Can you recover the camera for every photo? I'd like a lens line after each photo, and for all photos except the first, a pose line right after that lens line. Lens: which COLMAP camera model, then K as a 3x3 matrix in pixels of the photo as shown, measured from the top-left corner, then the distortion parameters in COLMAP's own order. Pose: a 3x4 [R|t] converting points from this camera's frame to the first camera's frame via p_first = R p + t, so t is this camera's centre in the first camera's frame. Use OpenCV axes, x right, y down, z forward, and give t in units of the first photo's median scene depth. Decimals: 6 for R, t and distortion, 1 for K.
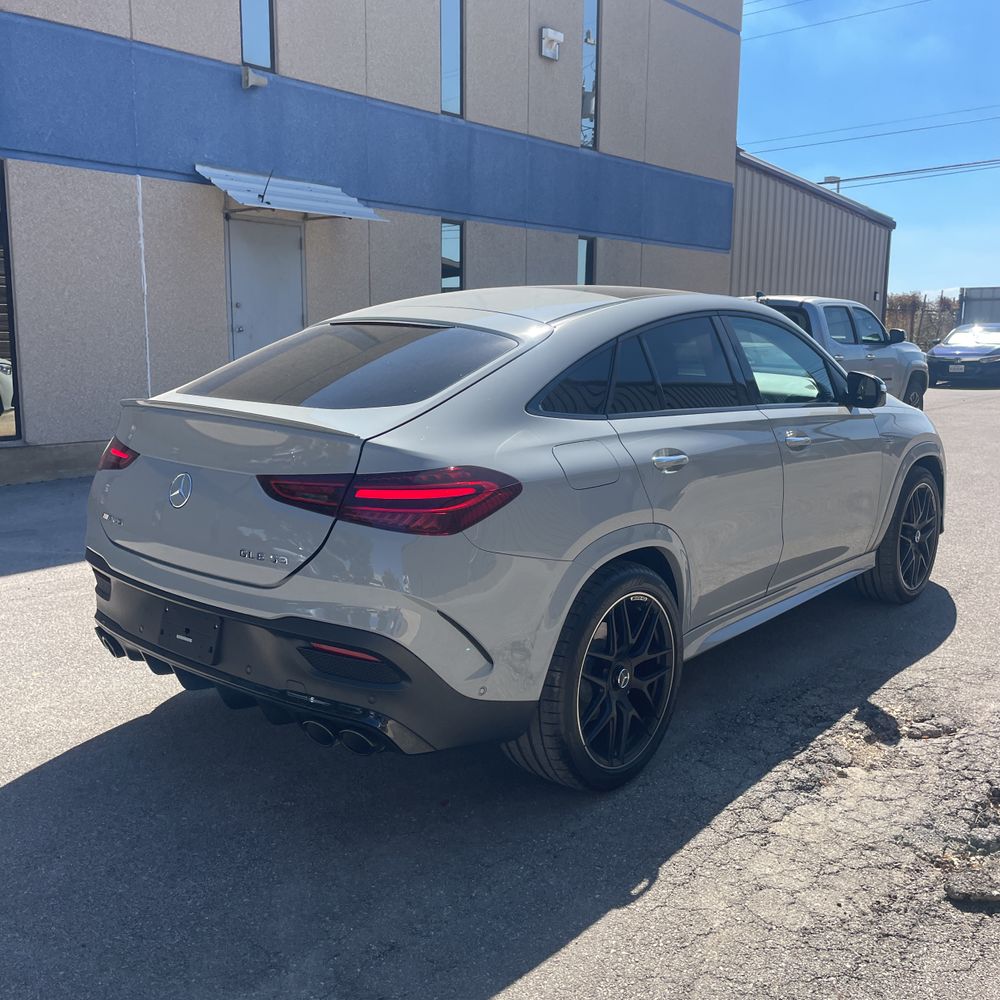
lens RADIAL K [[1014.9, 0, 501.0], [0, 1014.9, 499.7], [0, 0, 1]] dist [0.022902, 0.000000]
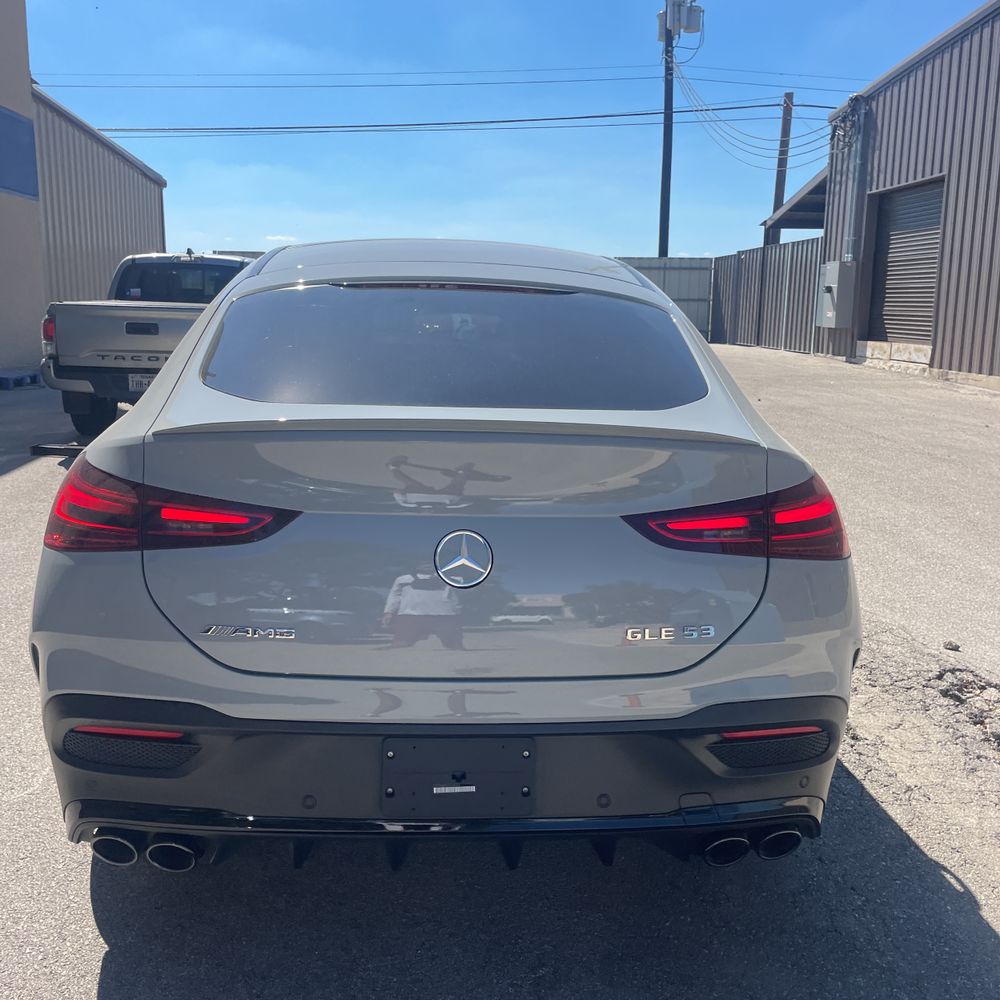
lens RADIAL K [[1014.9, 0, 495.4], [0, 1014.9, 506.9], [0, 0, 1]] dist [0.022902, 0.000000]
pose [[0.721342, -0.137865, 0.678718, -0.236104], [0.107665, 0.990395, 0.086749, -0.030270], [-0.684159, 0.010498, 0.729257, 0.177167]]
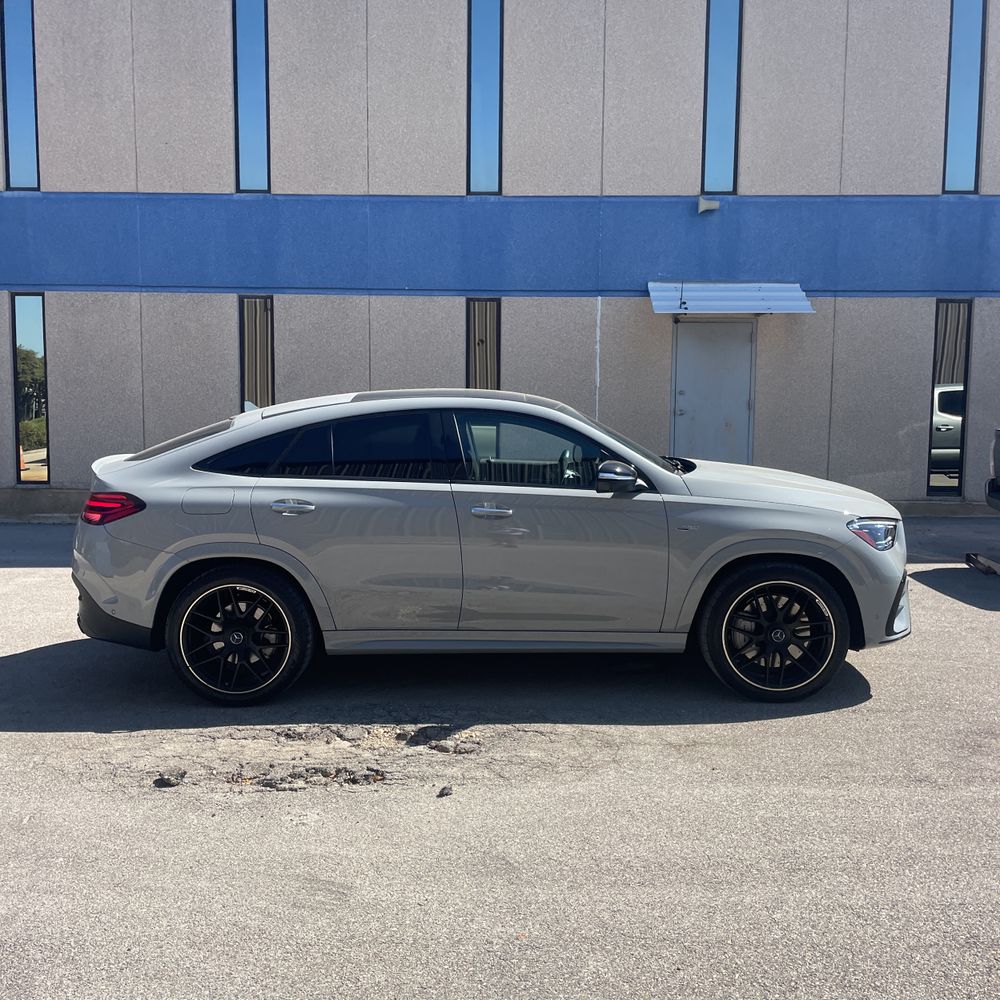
lens RADIAL K [[1014.9, 0, 471.4], [0, 1014.9, 491.9], [0, 0, 1]] dist [0.022902, 0.000000]
pose [[0.627373, 0.064163, -0.776071, 0.573335], [-0.127207, 0.991657, -0.020847, -0.024200], [0.768259, 0.111800, 0.630301, 0.089507]]
